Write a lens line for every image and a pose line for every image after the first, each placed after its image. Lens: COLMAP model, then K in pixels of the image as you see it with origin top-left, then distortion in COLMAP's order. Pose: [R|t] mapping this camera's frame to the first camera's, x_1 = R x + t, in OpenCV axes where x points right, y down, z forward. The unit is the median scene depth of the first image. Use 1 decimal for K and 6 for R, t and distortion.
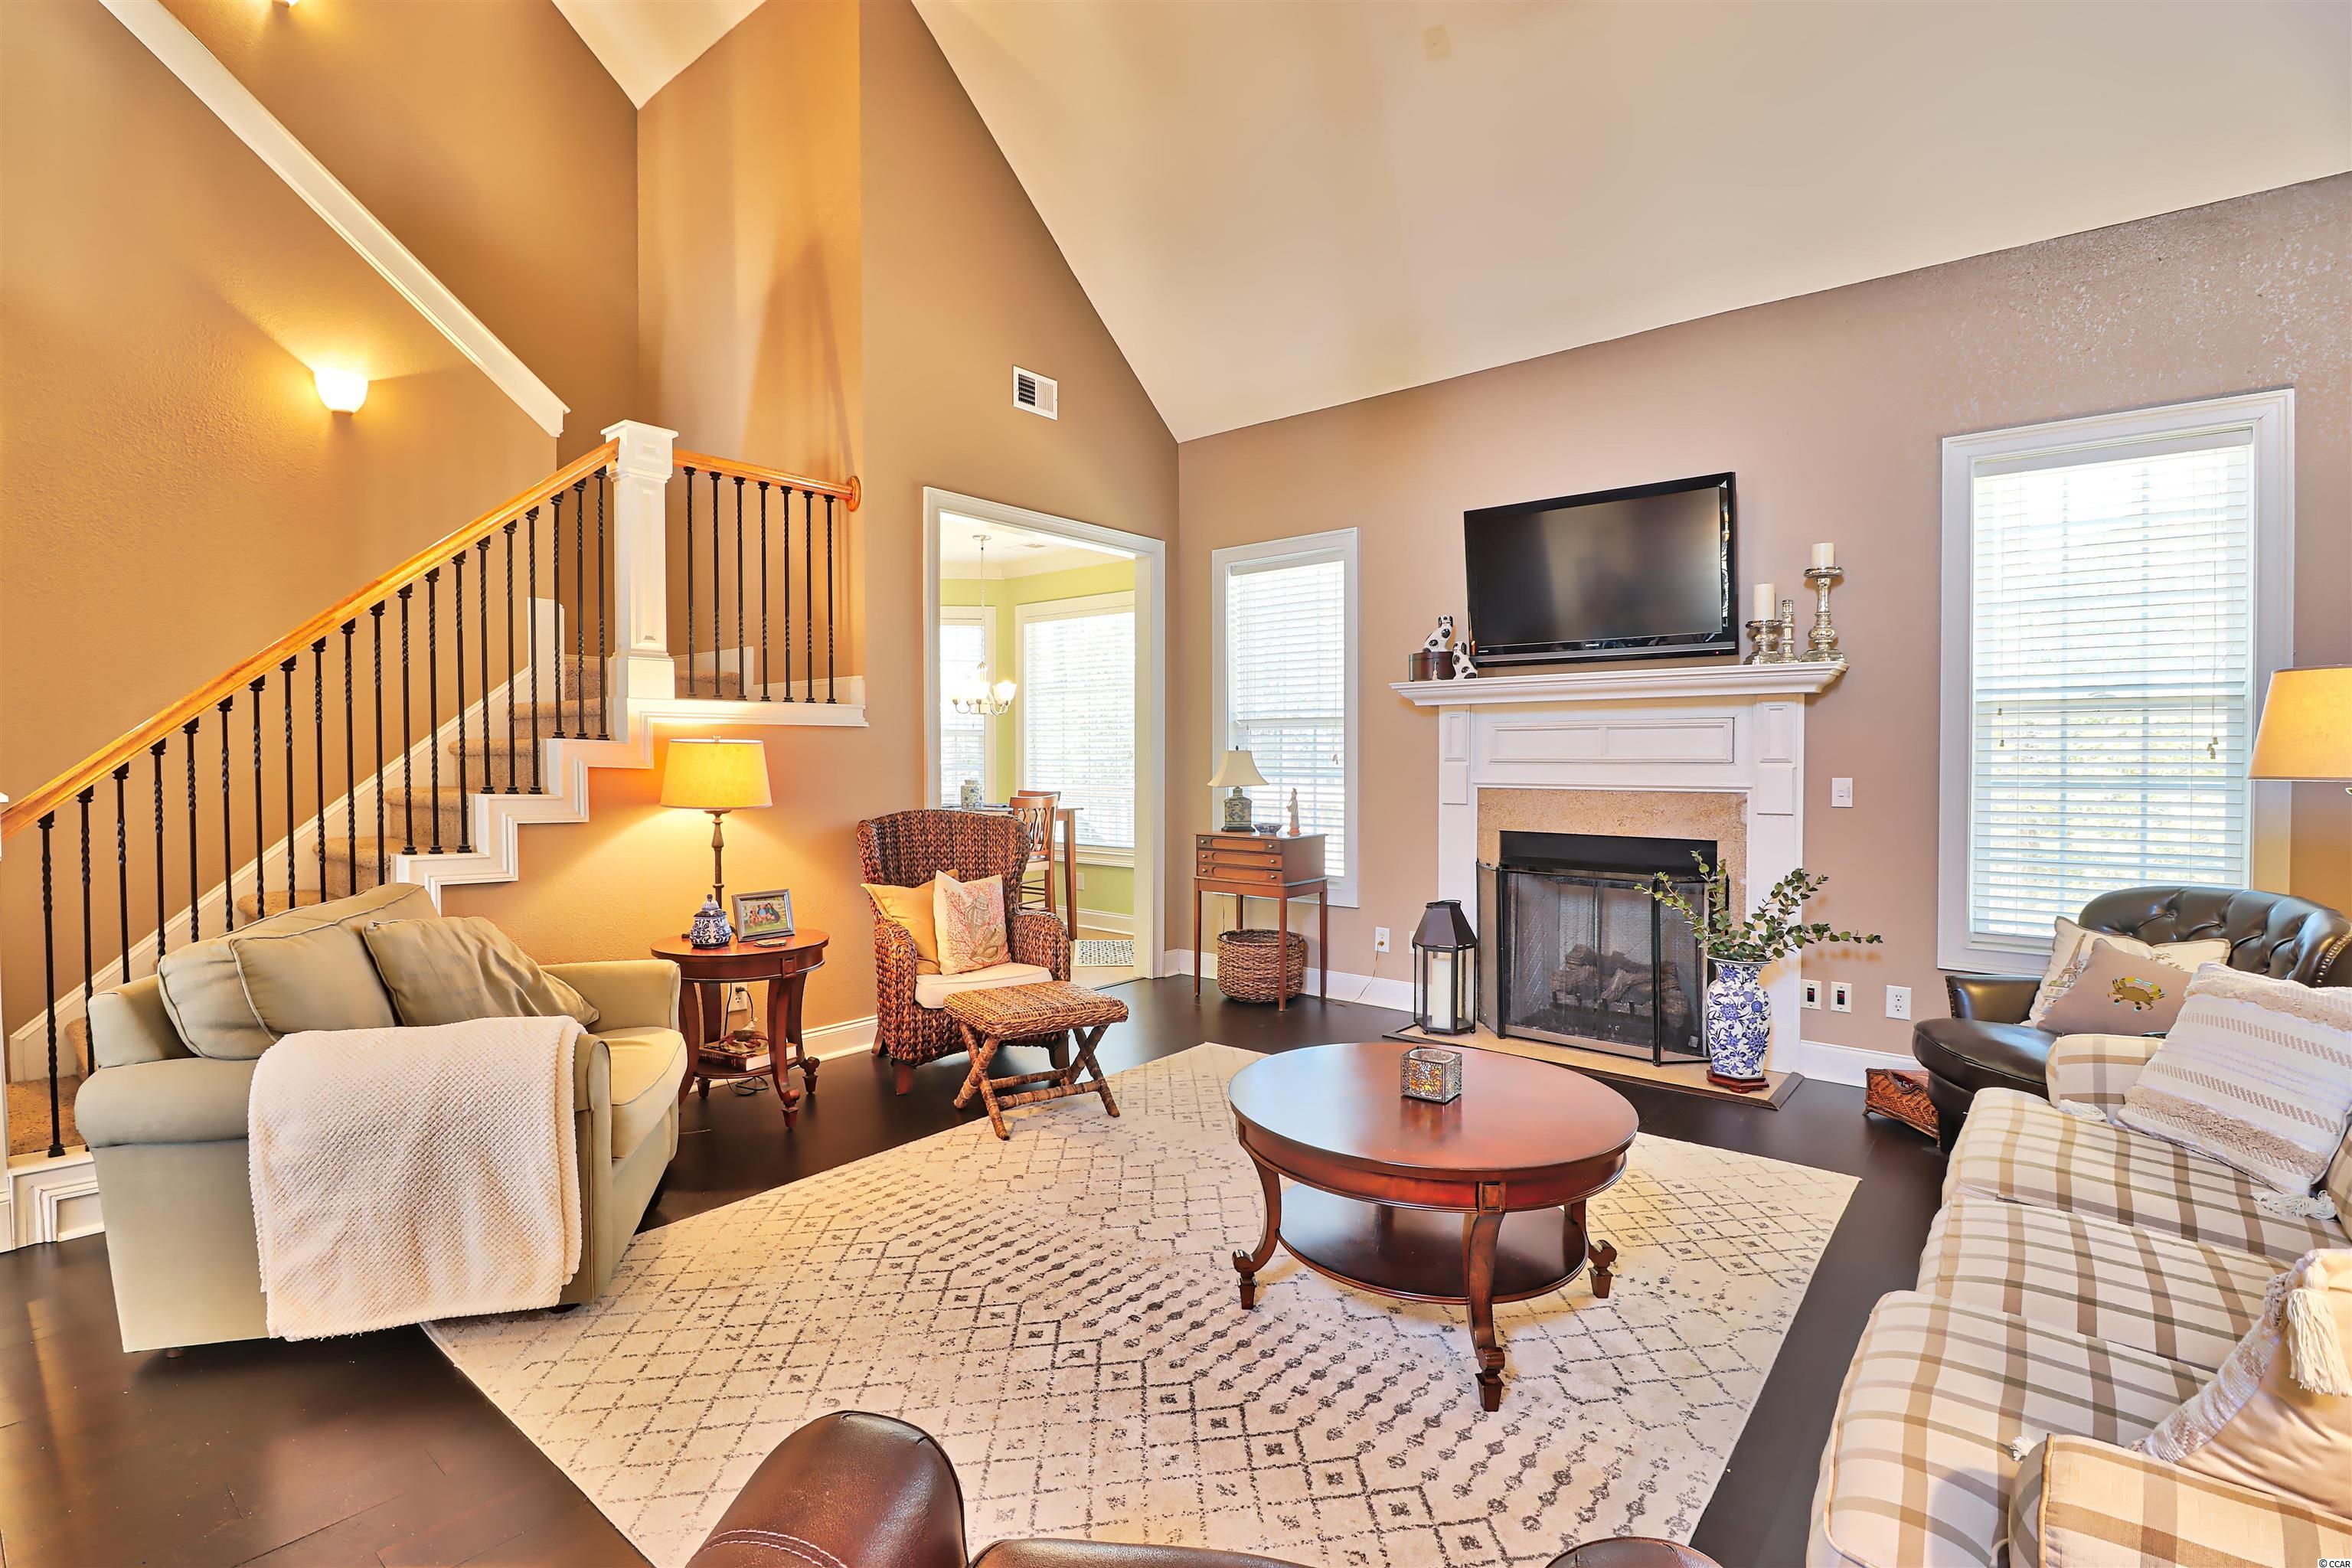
lens RADIAL K [[1086.4, 0, 1161.6], [0, 1086.4, 777.3], [0, 0, 1]] dist [0.002152, -0.014300]
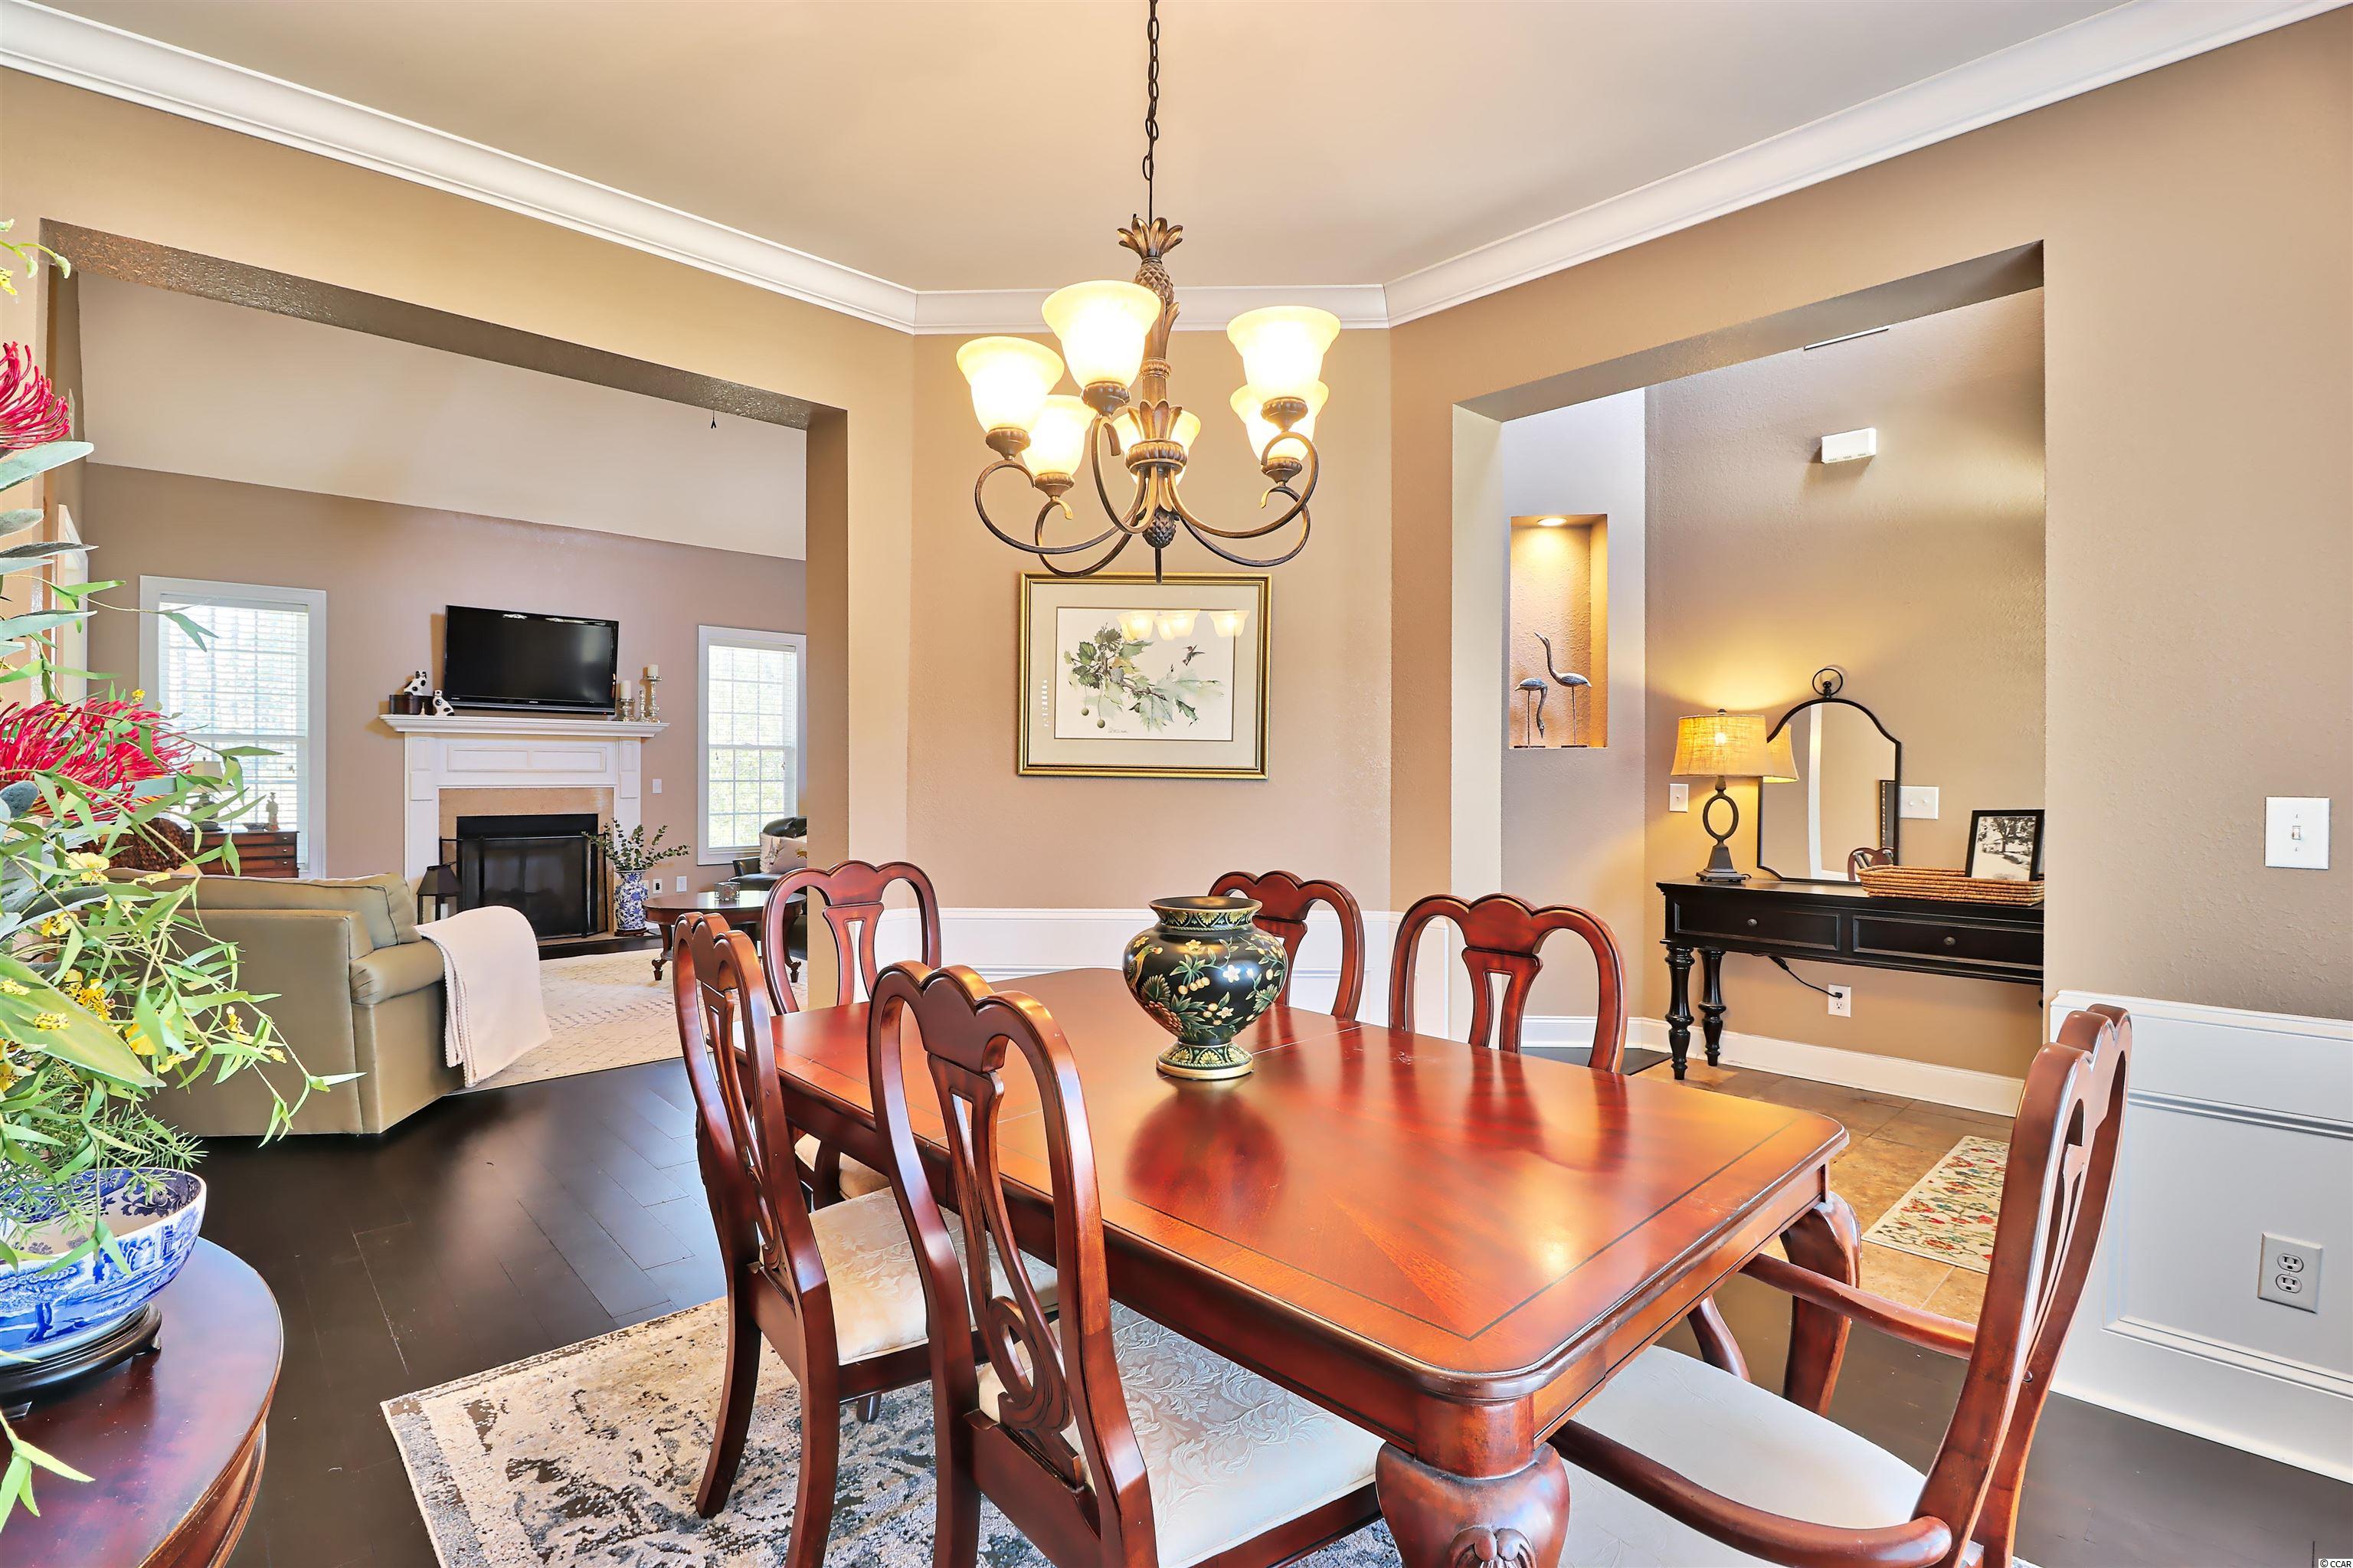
lens RADIAL K [[1082.7, 0, 1161.1], [0, 1082.7, 777.6], [0, 0, 1]] dist [-0.000862, -0.012858]
pose [[0.127123, -0.003039, 0.991882, -1.177253], [0.015640, 0.999877, 0.001059, 0.009550], [-0.991764, 0.015378, 0.127155, -0.187976]]
